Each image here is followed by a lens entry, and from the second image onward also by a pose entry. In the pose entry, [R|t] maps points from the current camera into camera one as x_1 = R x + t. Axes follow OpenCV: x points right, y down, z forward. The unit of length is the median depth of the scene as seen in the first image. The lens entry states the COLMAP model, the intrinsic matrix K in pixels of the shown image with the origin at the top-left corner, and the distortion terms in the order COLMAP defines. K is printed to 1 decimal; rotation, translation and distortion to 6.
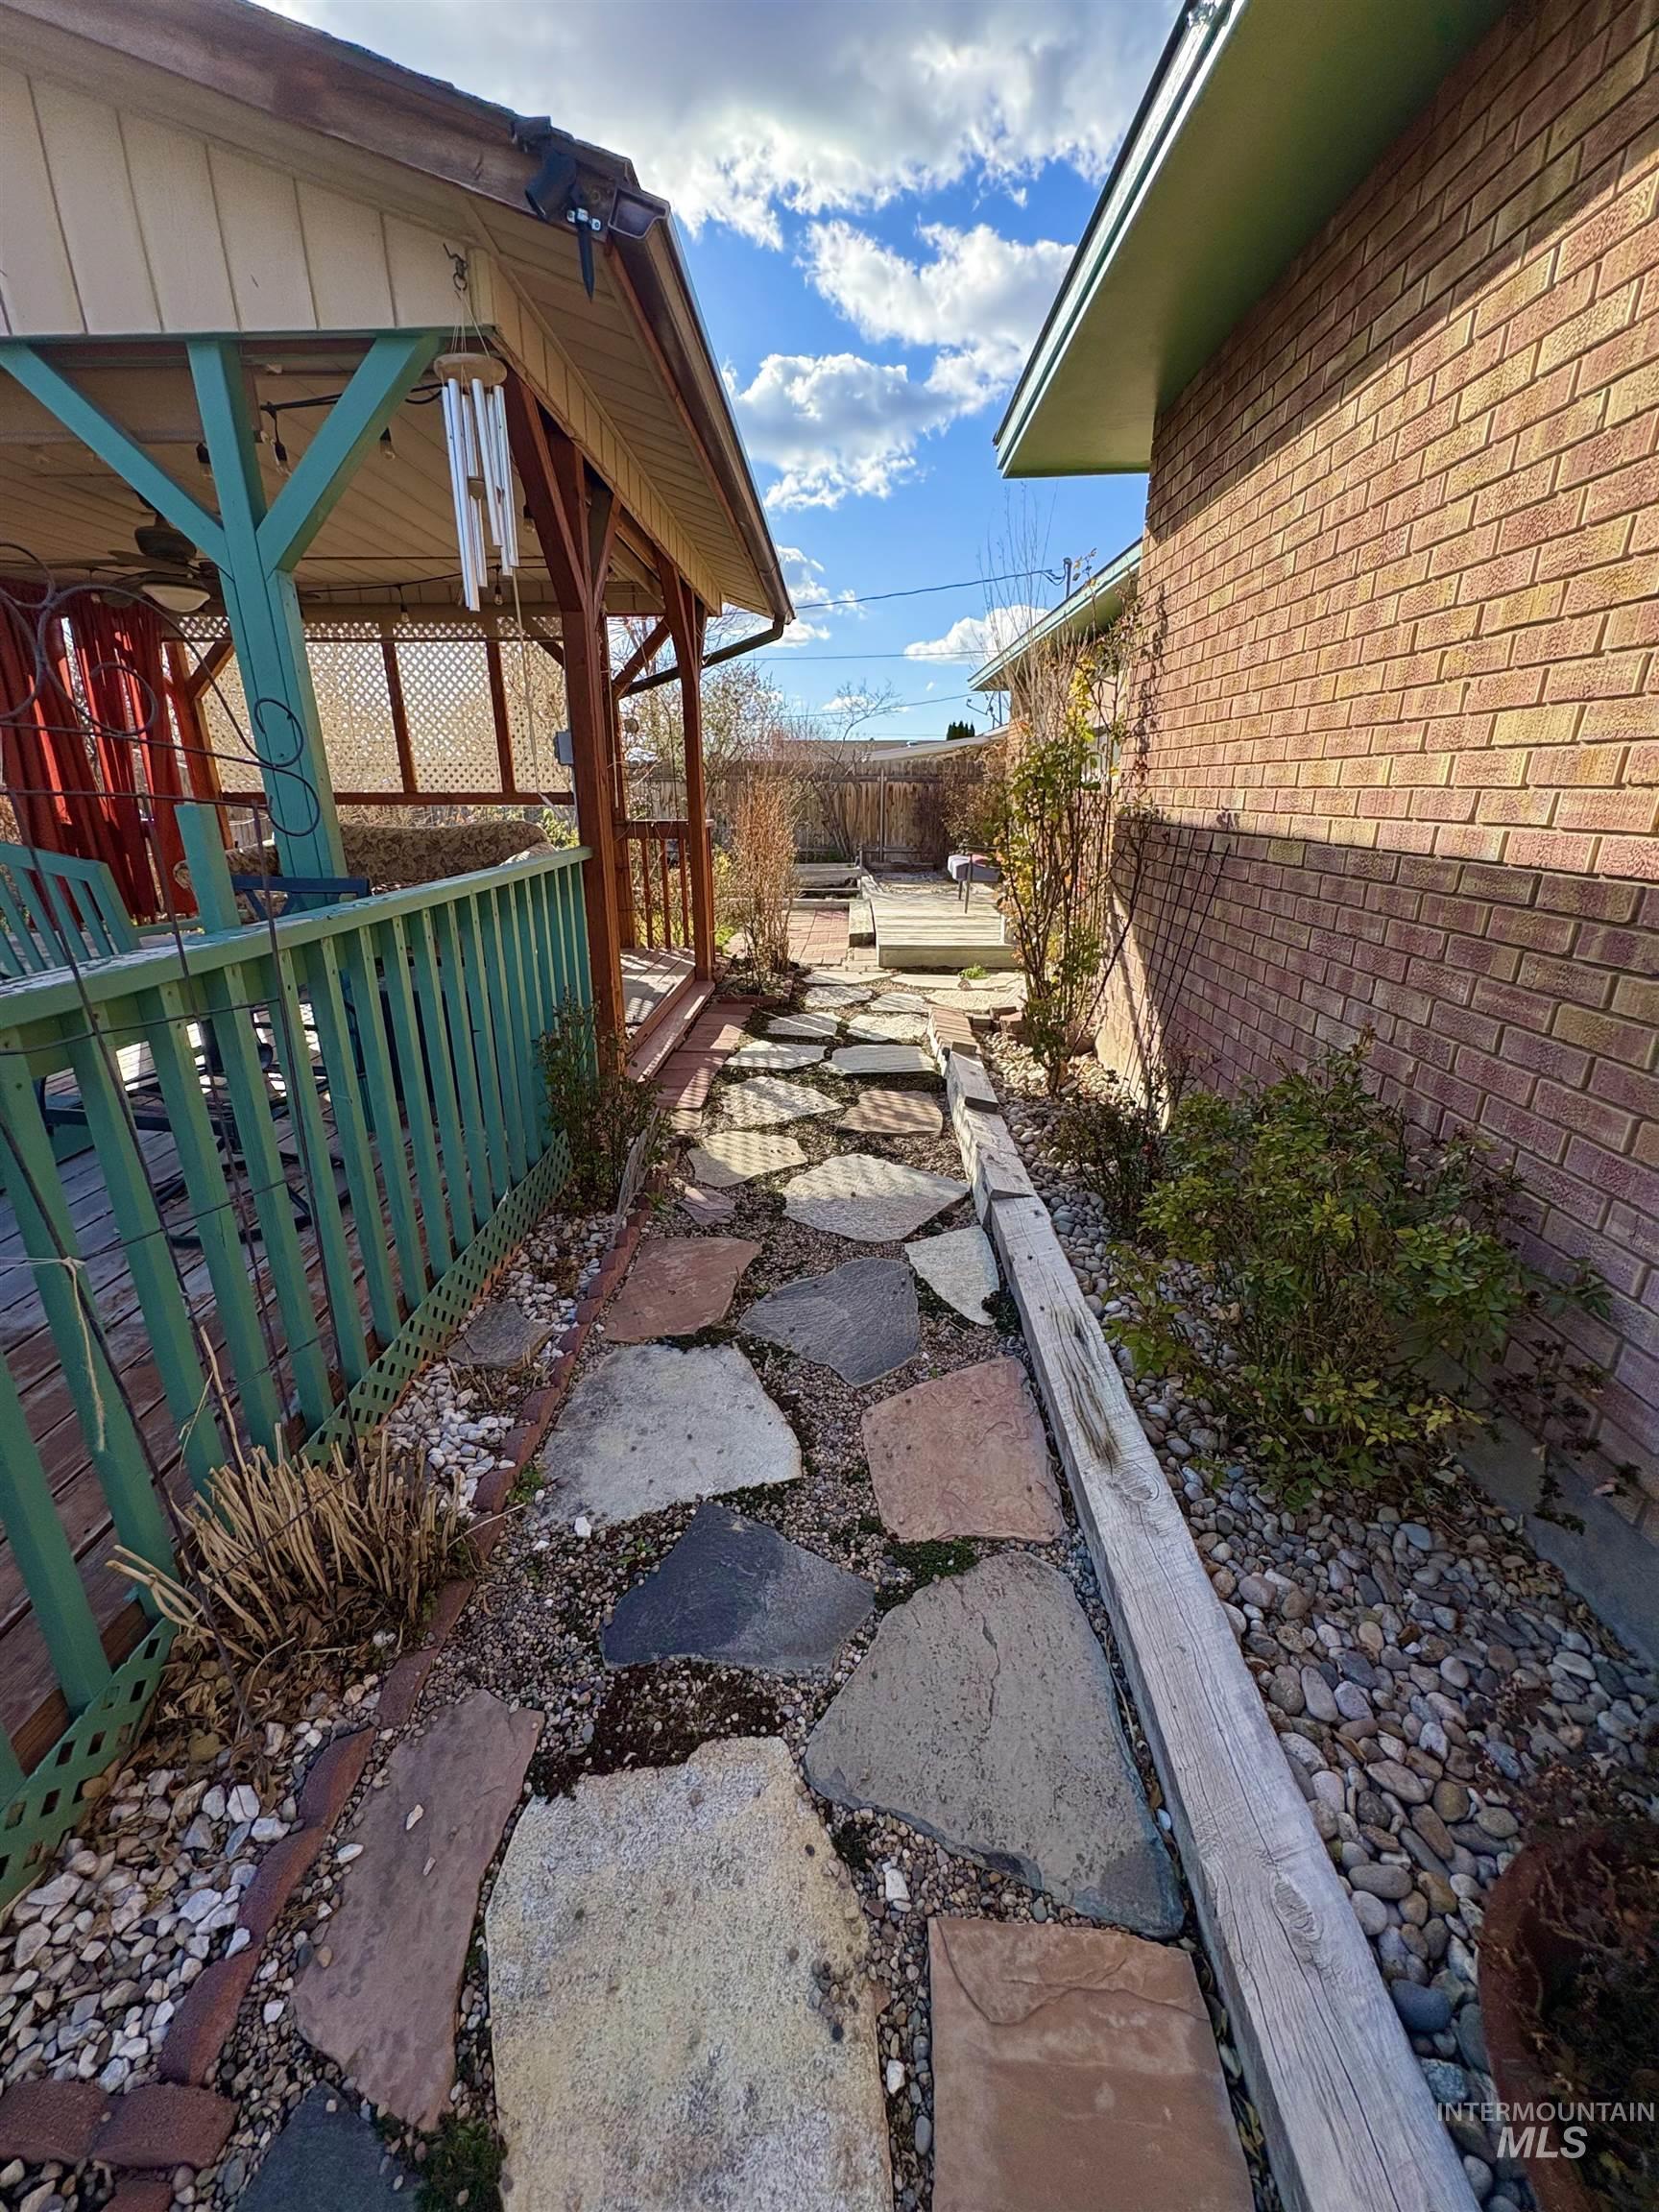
lens RADIAL K [[878.1, 0, 820.3], [0, 878.1, 1105.9], [0, 0, 1]] dist [0.001083, -0.000110]
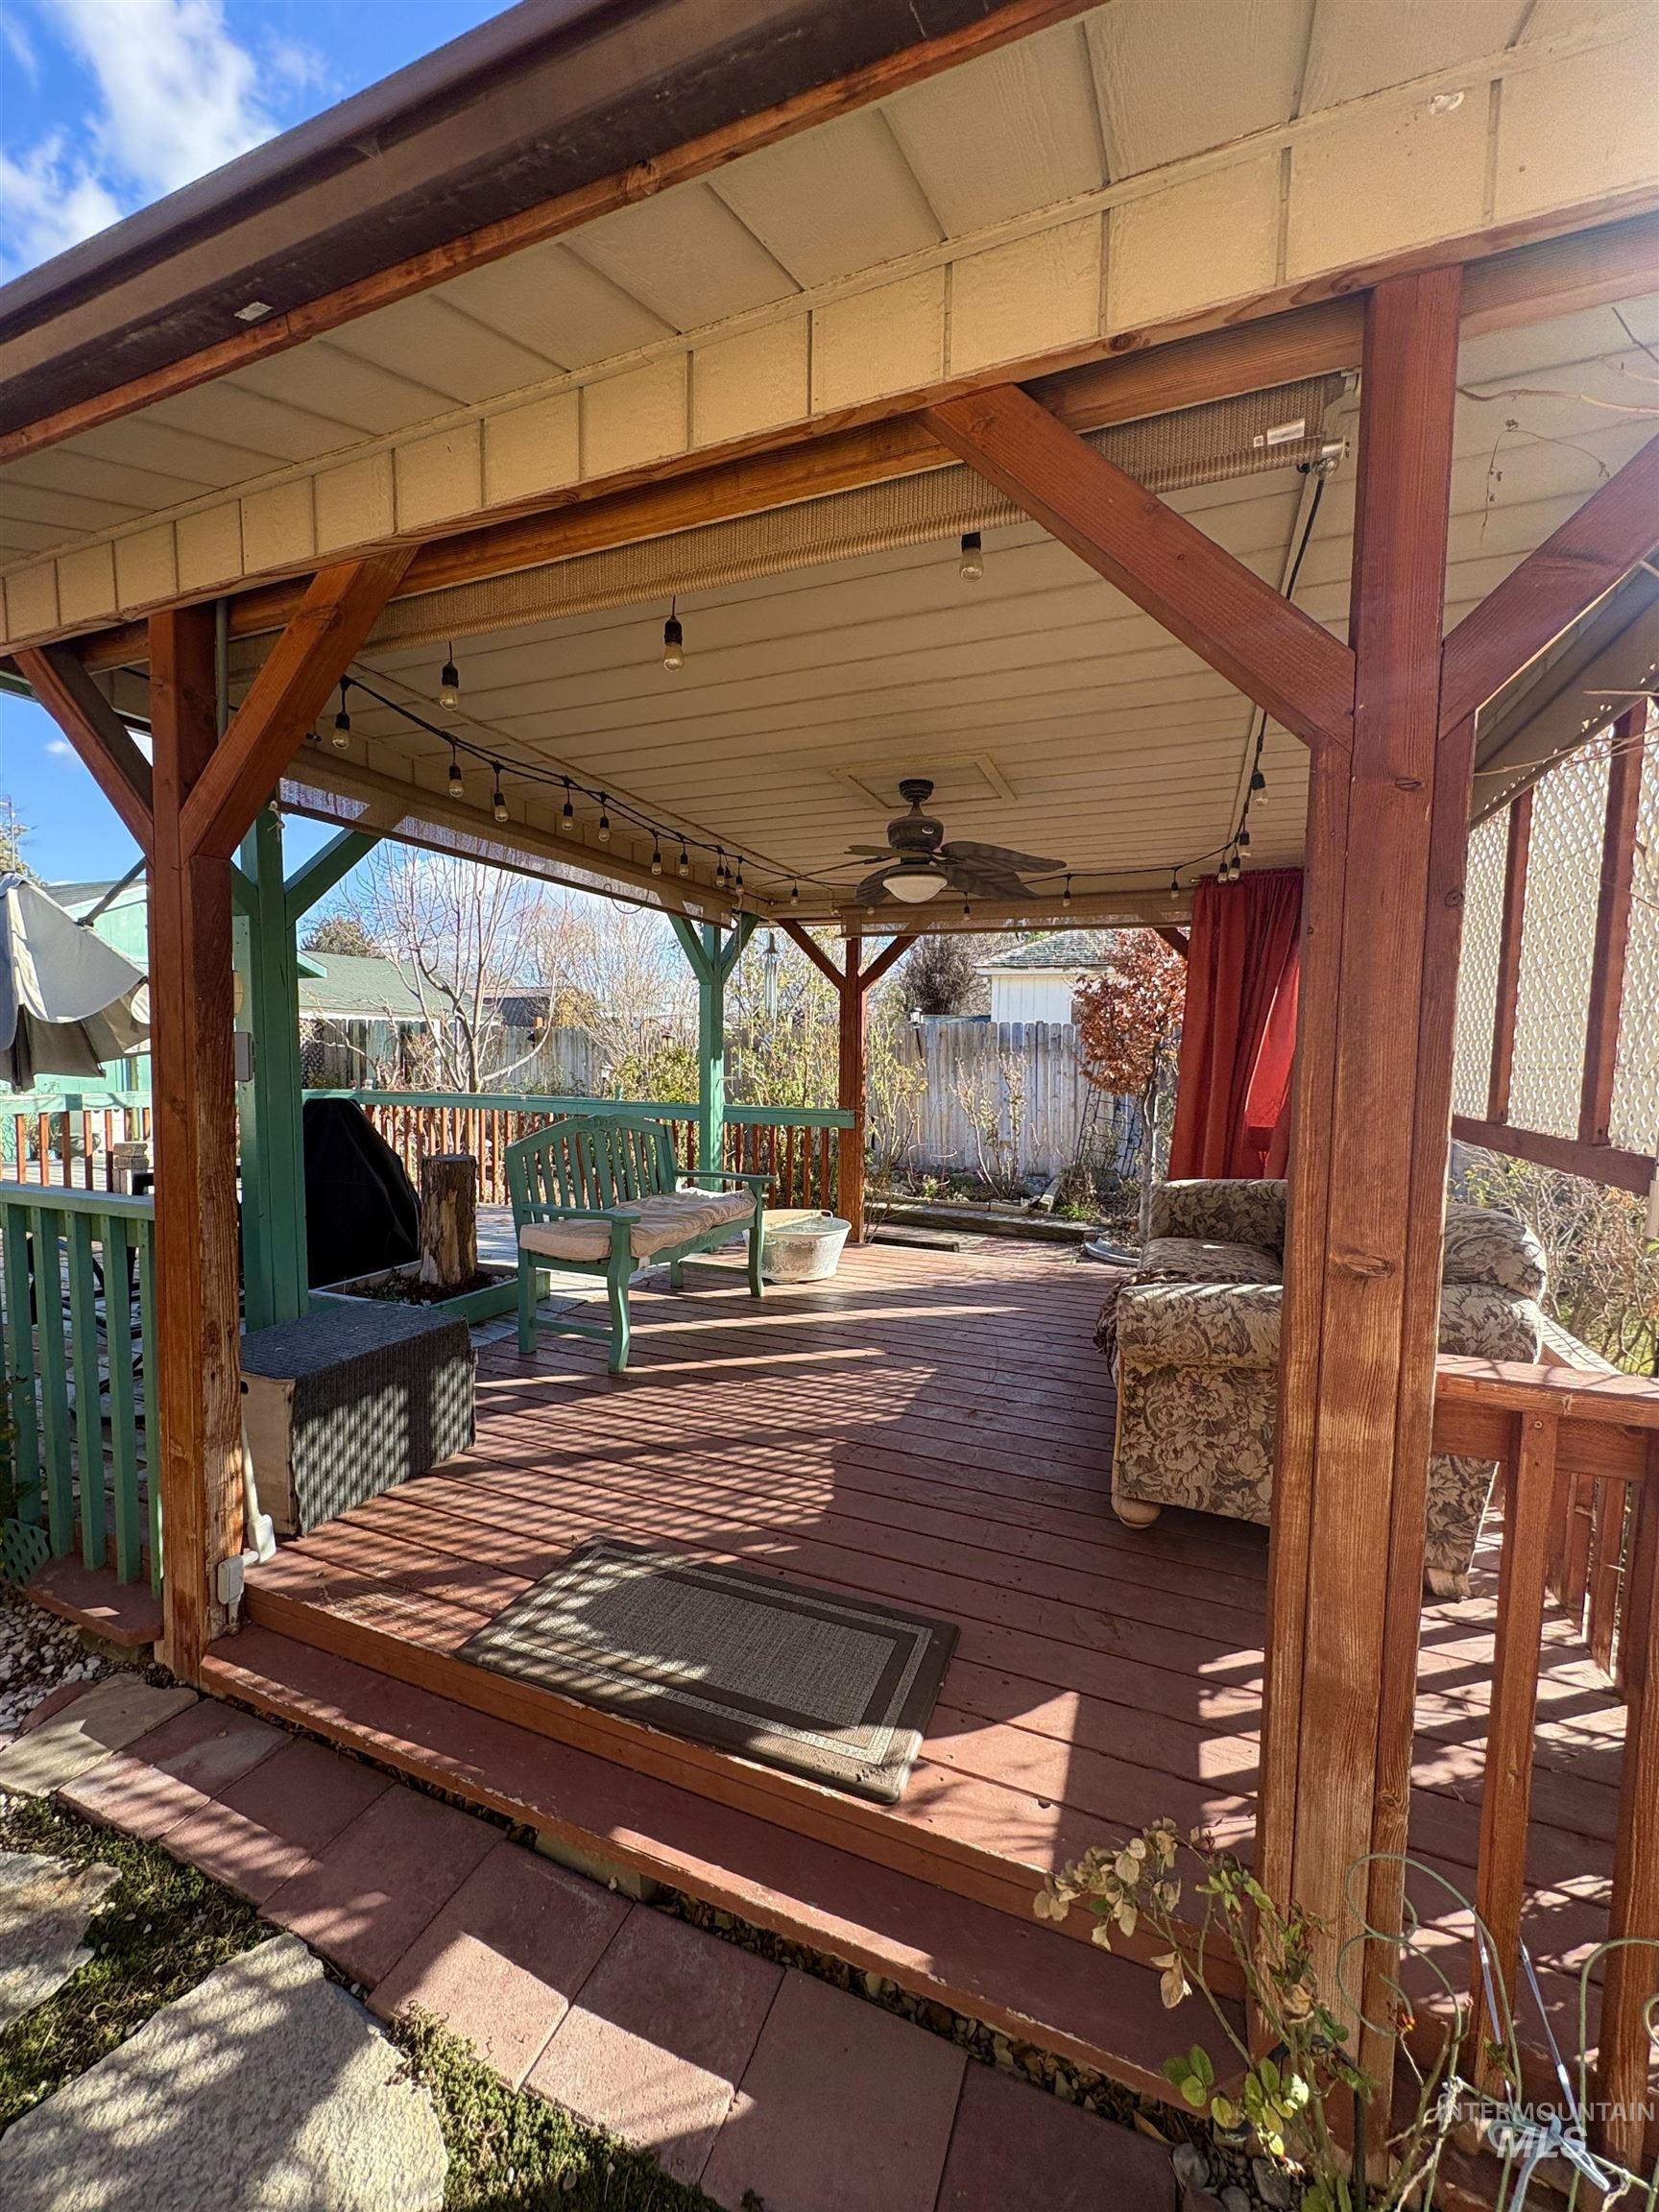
lens RADIAL K [[878.1, 0, 836.7], [0, 878.1, 1106.5], [0, 0, 1]] dist [0.001083, -0.000110]
pose [[-0.345957, 0.053302, -0.936735, 0.133877], [-0.333741, 0.926097, 0.175955, -0.556193], [0.876887, 0.373500, -0.302601, 1.400447]]
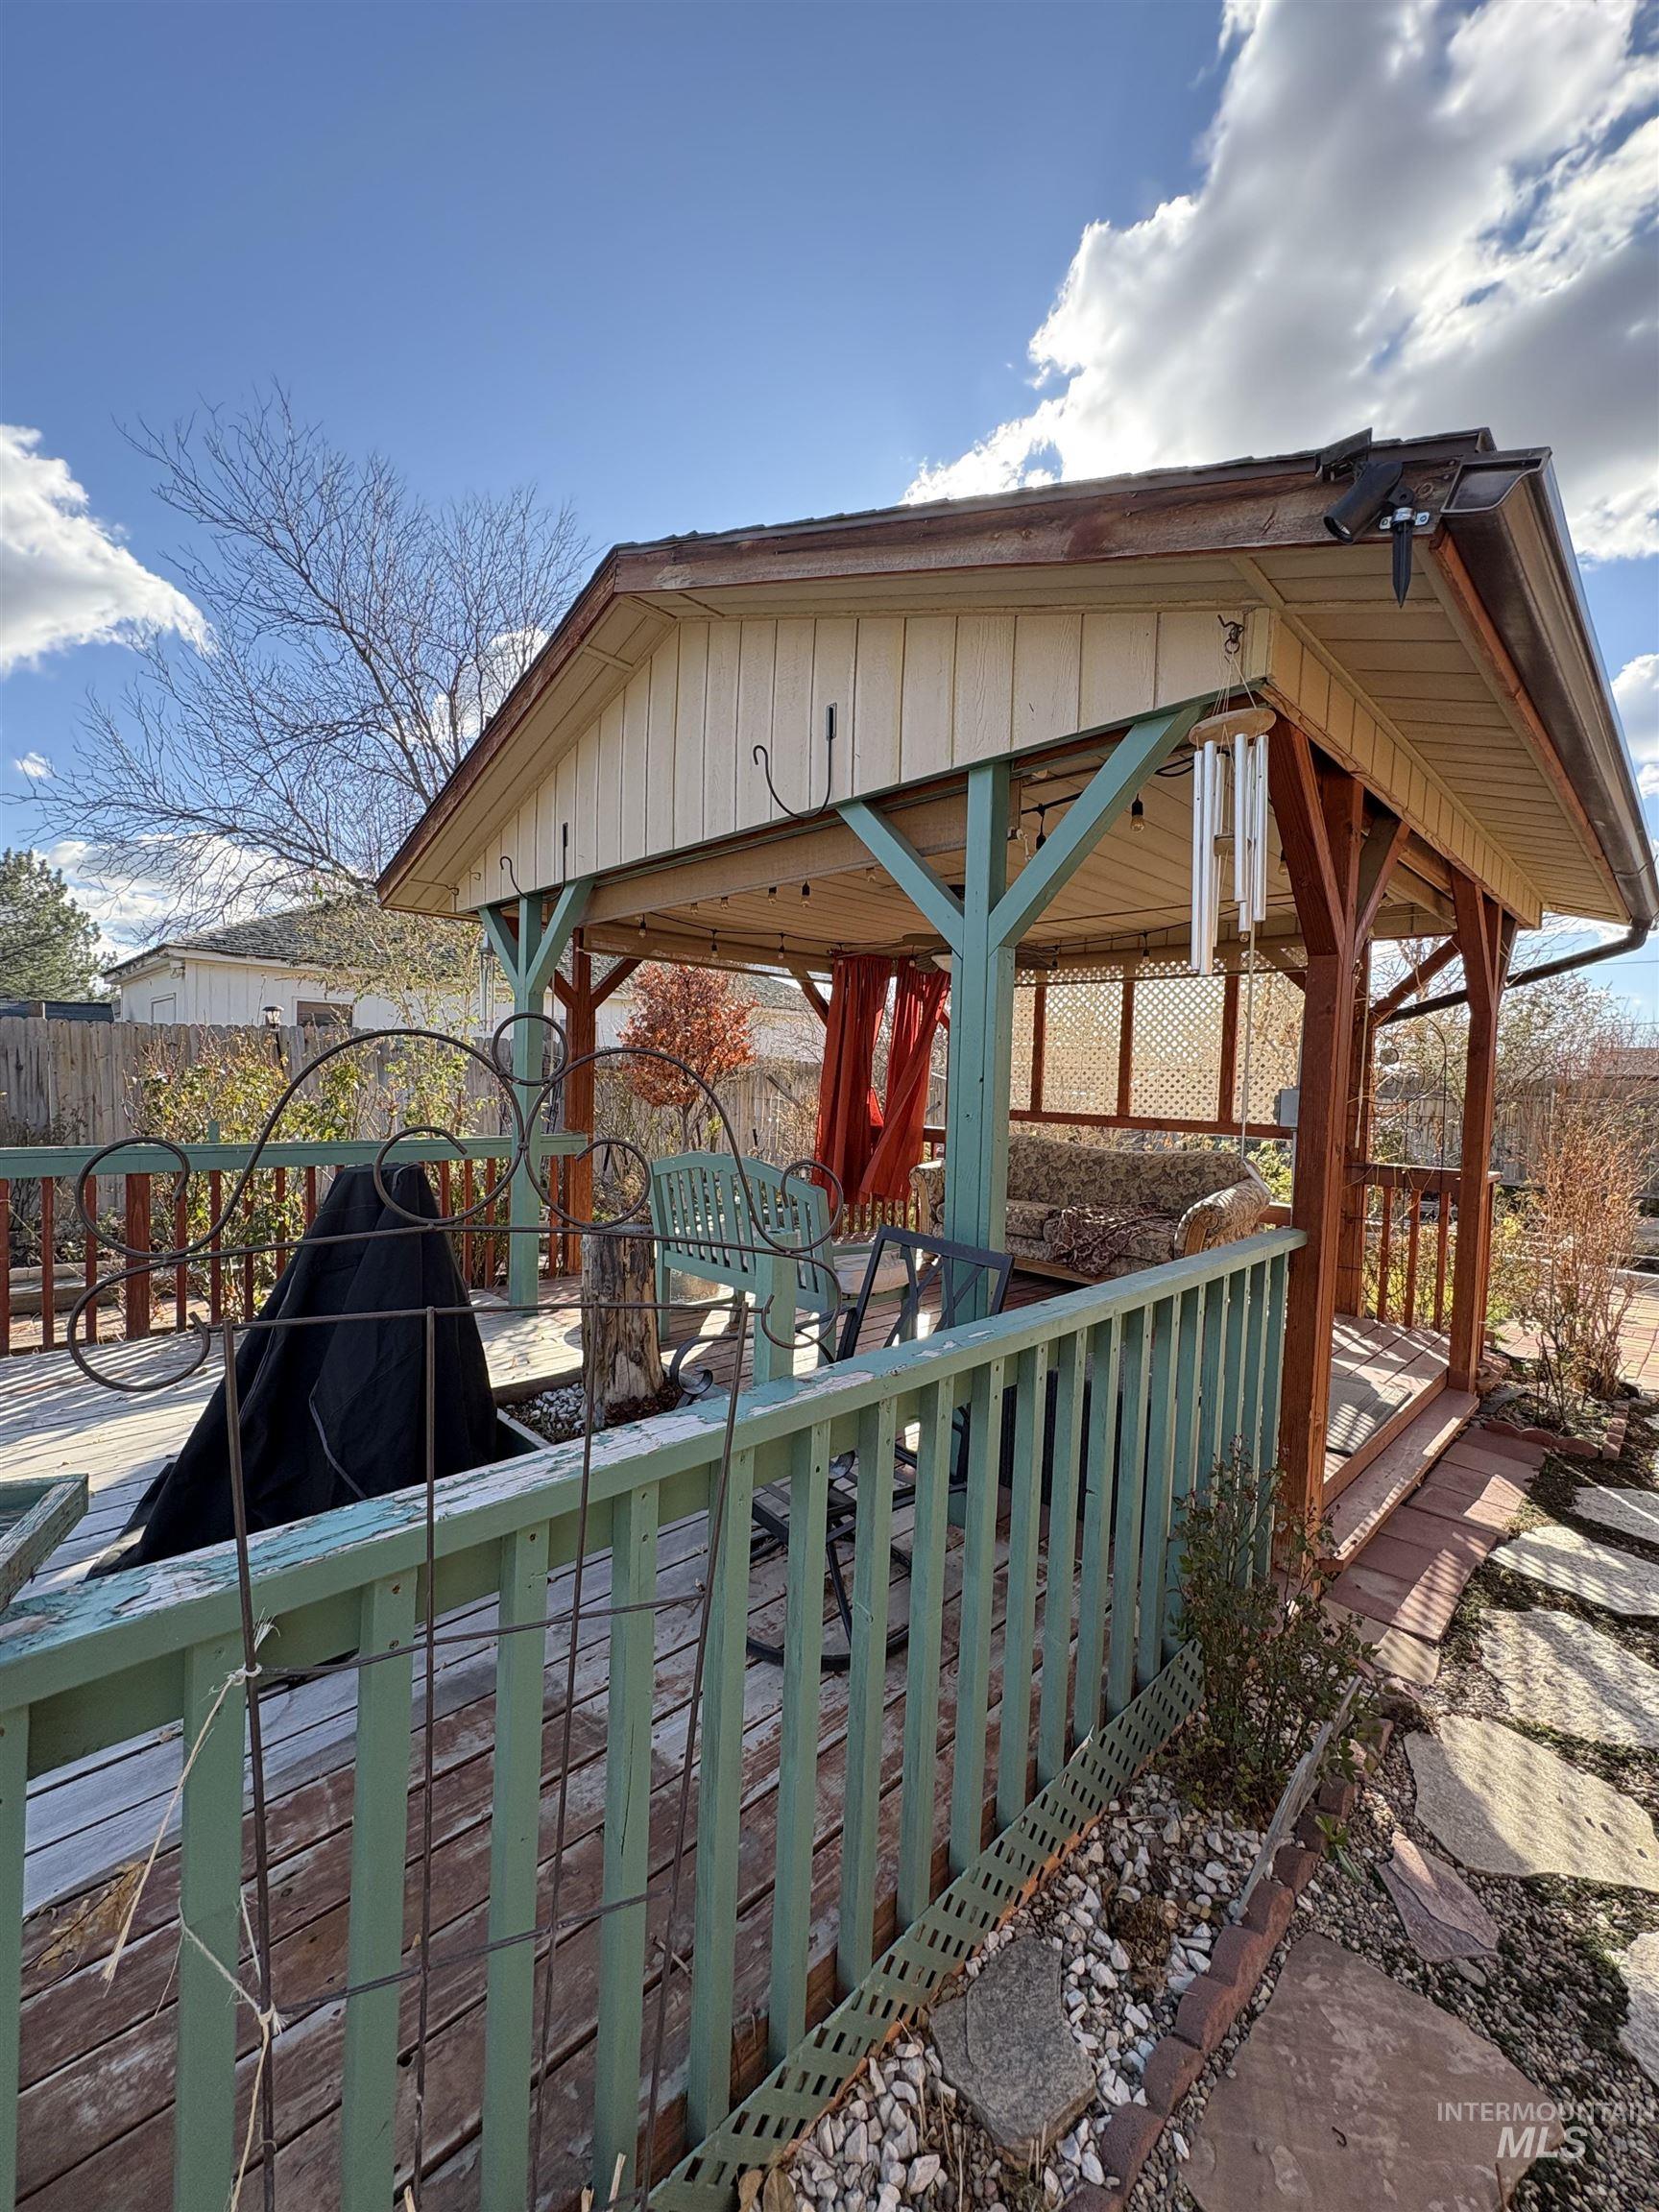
lens RADIAL K [[878.1, 0, 825.1], [0, 878.1, 1113.8], [0, 0, 1]] dist [0.001083, -0.000110]
pose [[0.722145, 0.050646, -0.689885, -0.038918], [-0.263242, 0.942399, -0.206367, -0.112080], [0.639696, 0.330633, 0.693881, 0.157342]]
